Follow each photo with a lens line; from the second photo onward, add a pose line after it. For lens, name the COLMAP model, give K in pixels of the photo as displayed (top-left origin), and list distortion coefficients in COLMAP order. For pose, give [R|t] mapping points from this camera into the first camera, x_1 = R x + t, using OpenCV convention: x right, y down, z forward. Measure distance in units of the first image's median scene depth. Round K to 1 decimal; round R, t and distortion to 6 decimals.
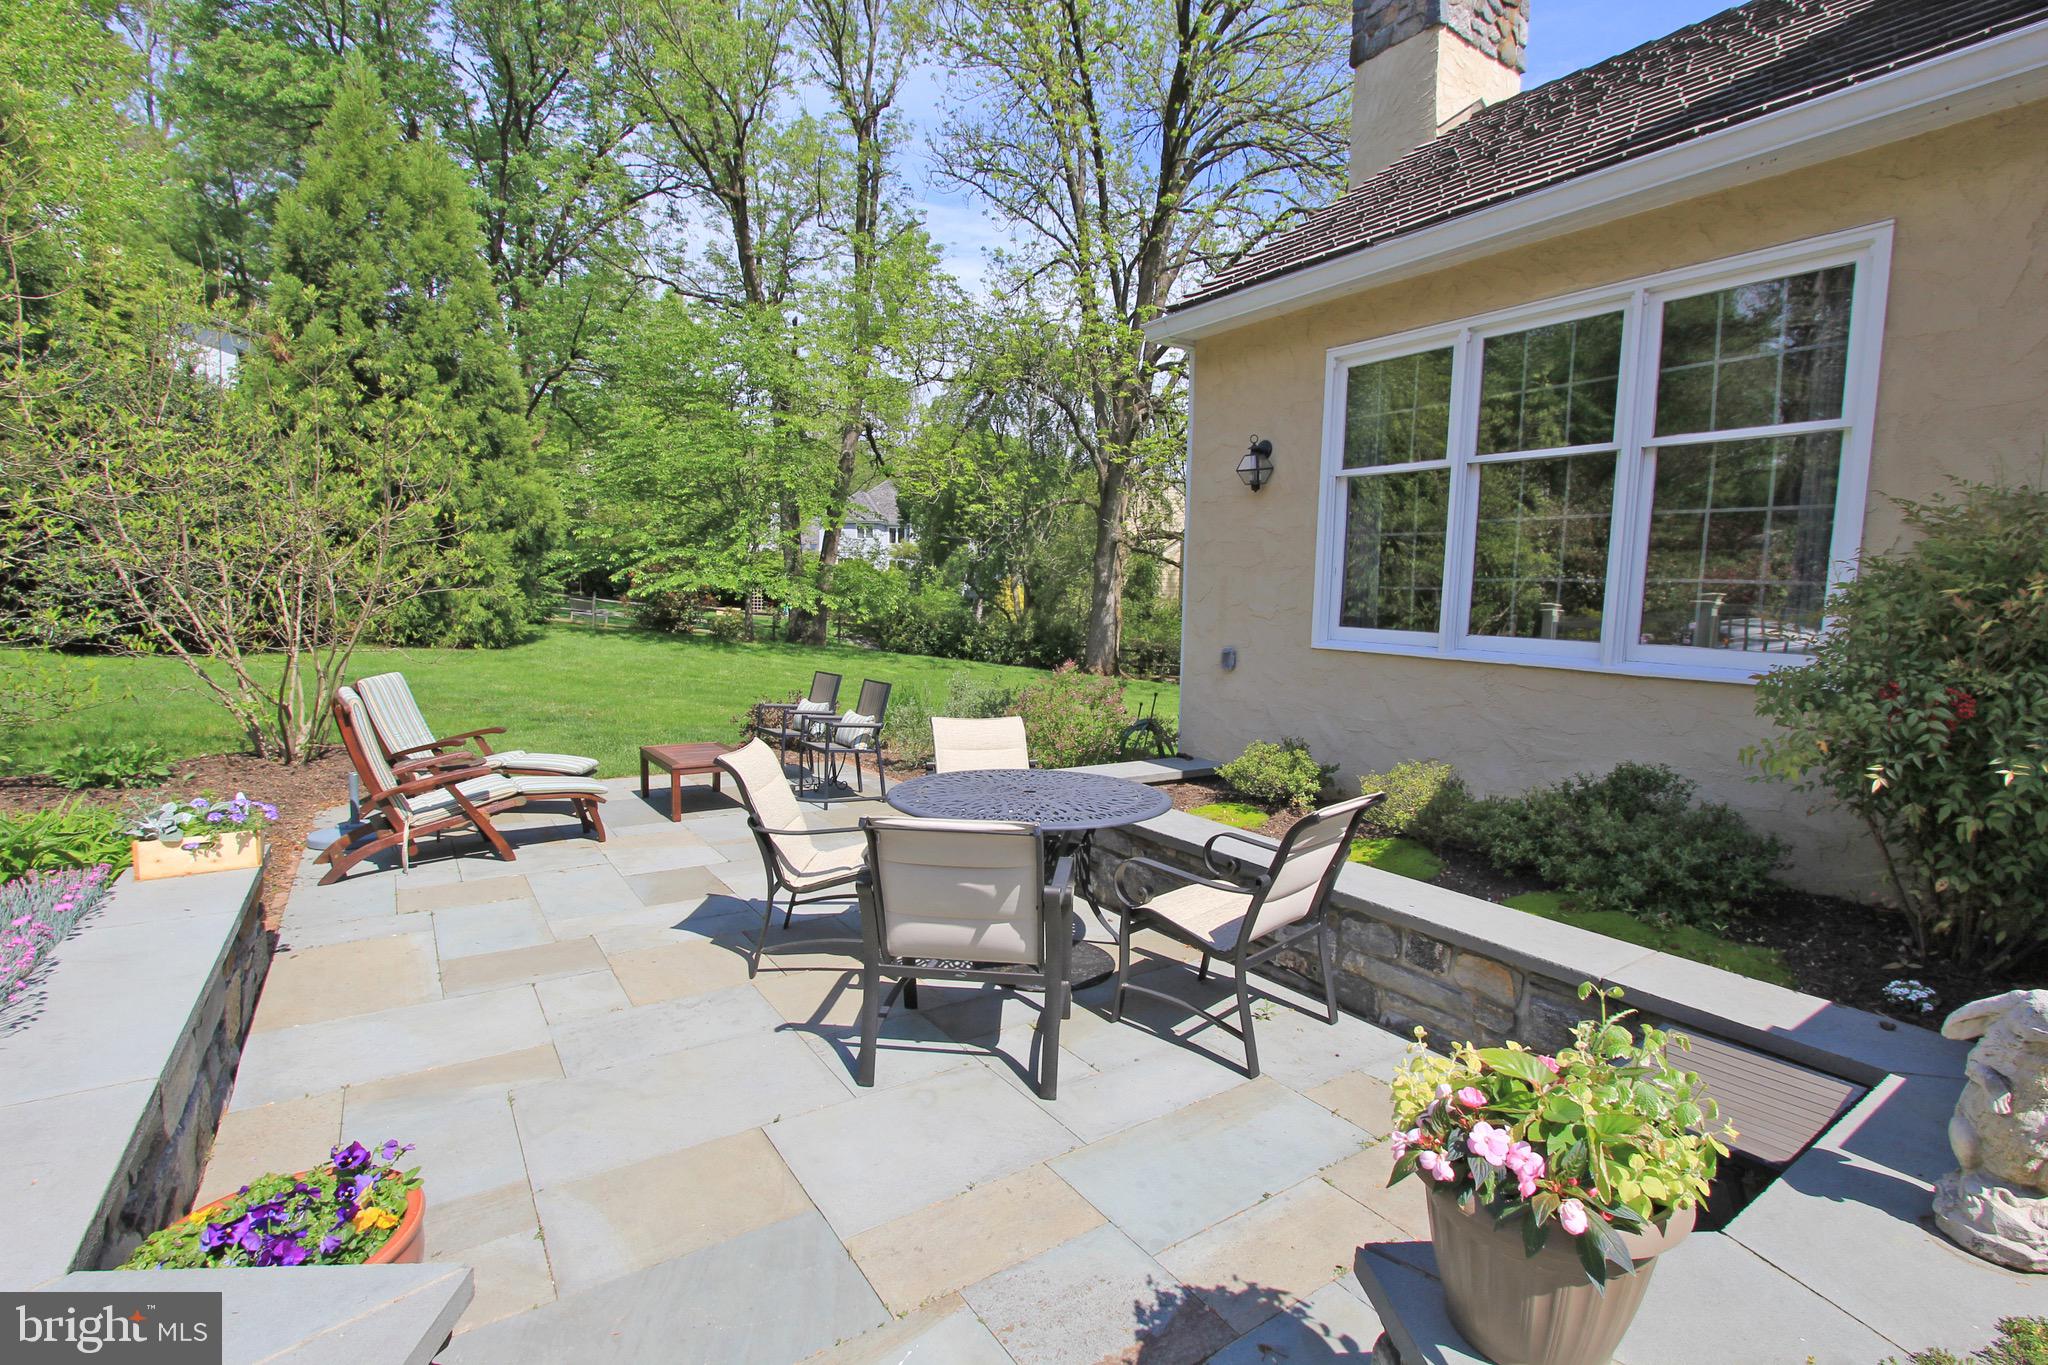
lens RADIAL K [[944.7, 0, 1048.9], [0, 944.7, 684.9], [0, 0, 1]] dist [-0.033043, 0.008270]
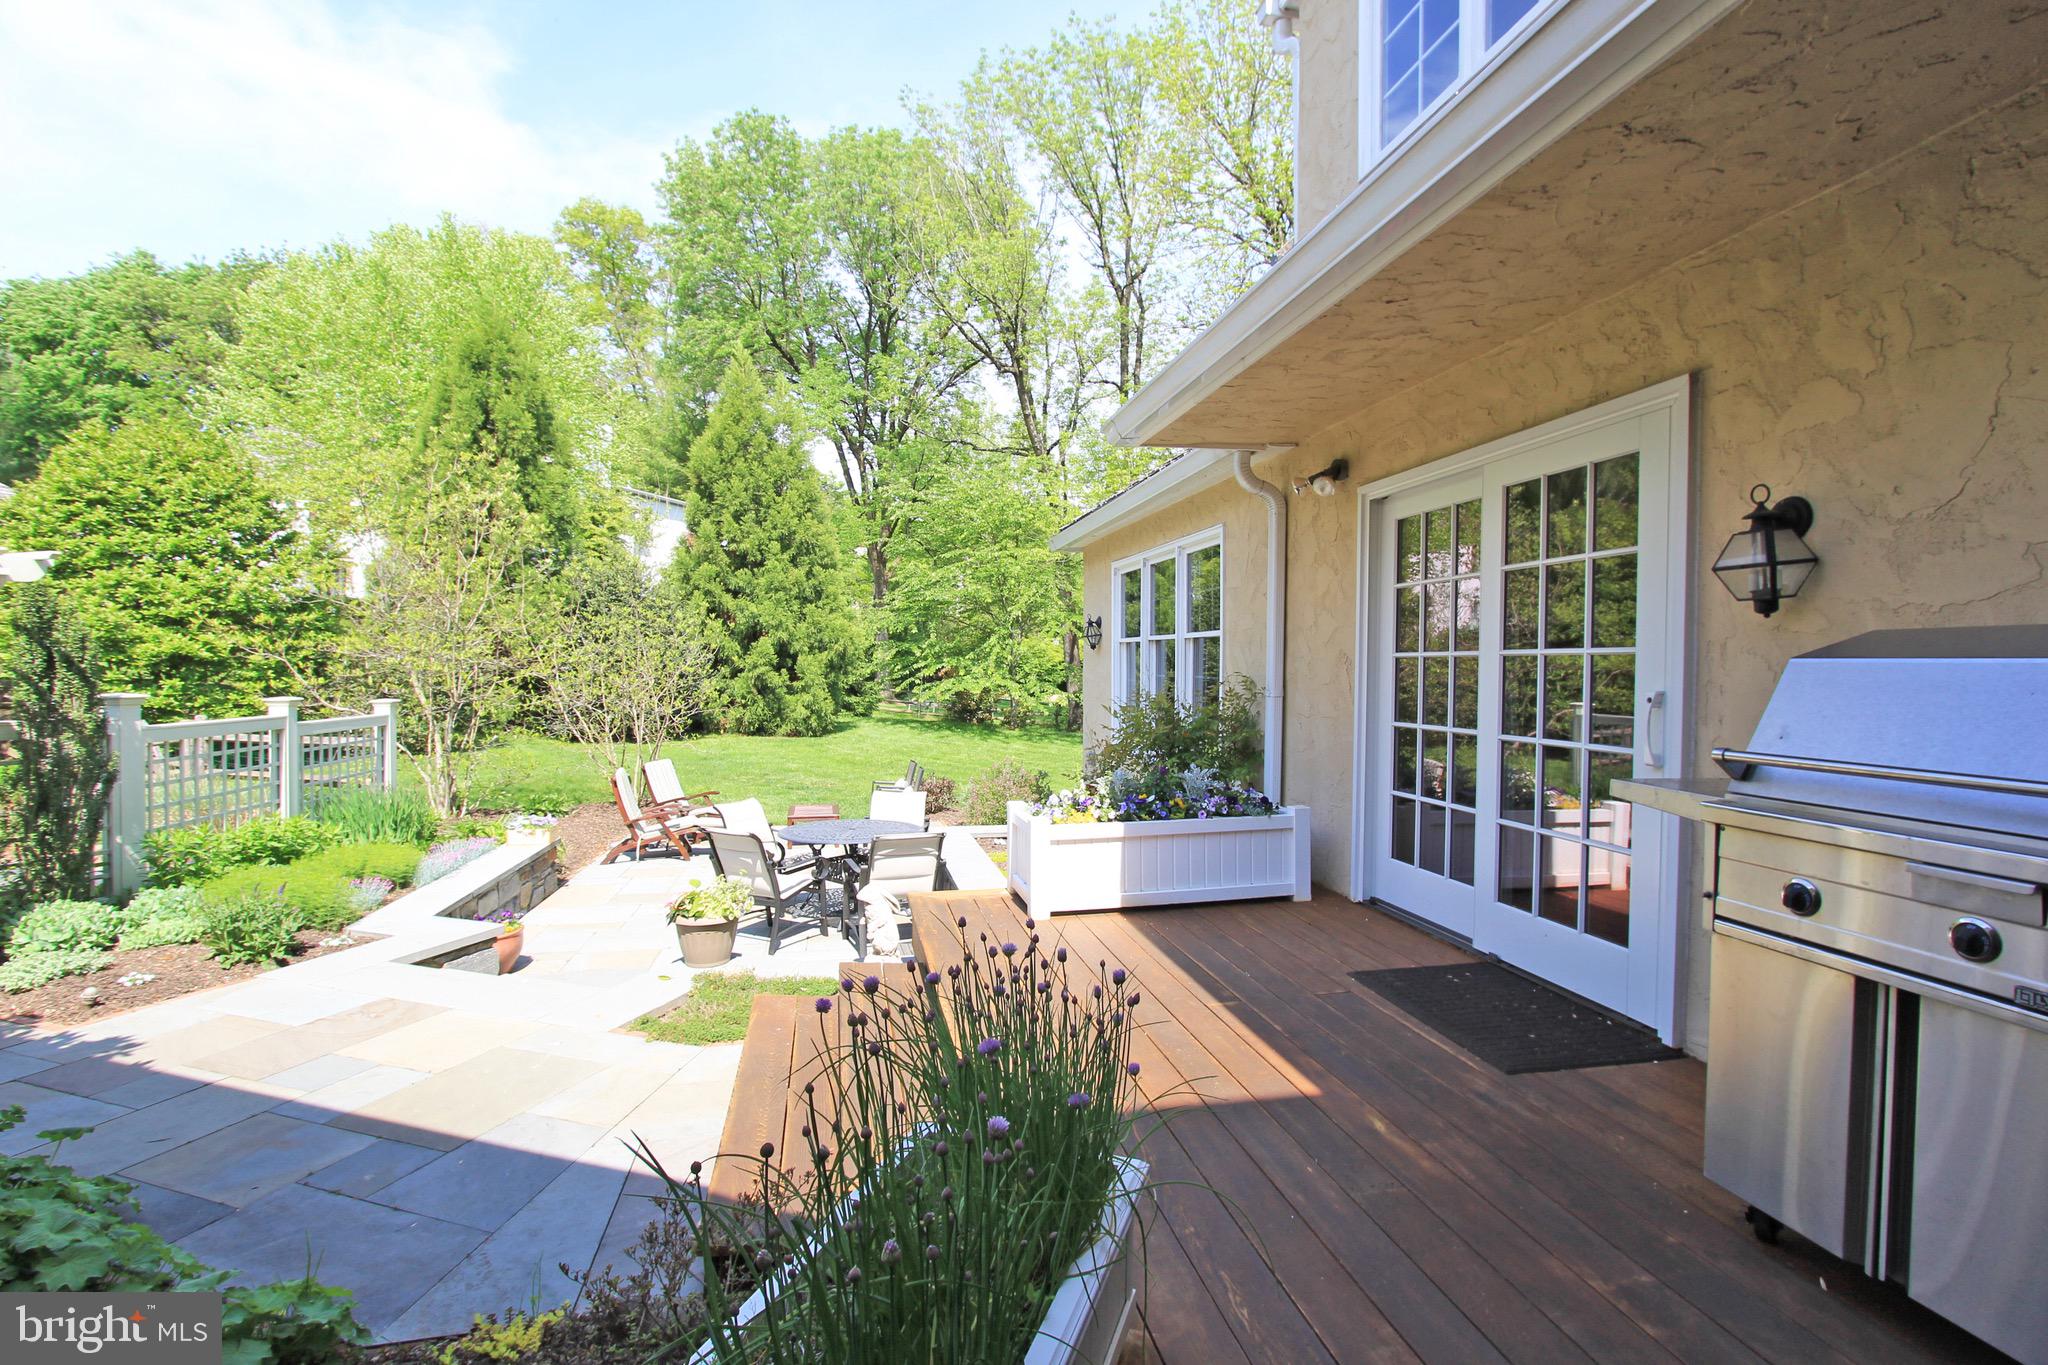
lens RADIAL K [[944.7, 0, 1048.9], [0, 944.7, 684.9], [0, 0, 1]] dist [-0.033043, 0.008270]
pose [[0.924205, -0.020049, -0.381371, 0.299876], [-0.011242, 0.996760, -0.079646, -0.009492], [0.381732, 0.077897, 0.920985, -0.182397]]
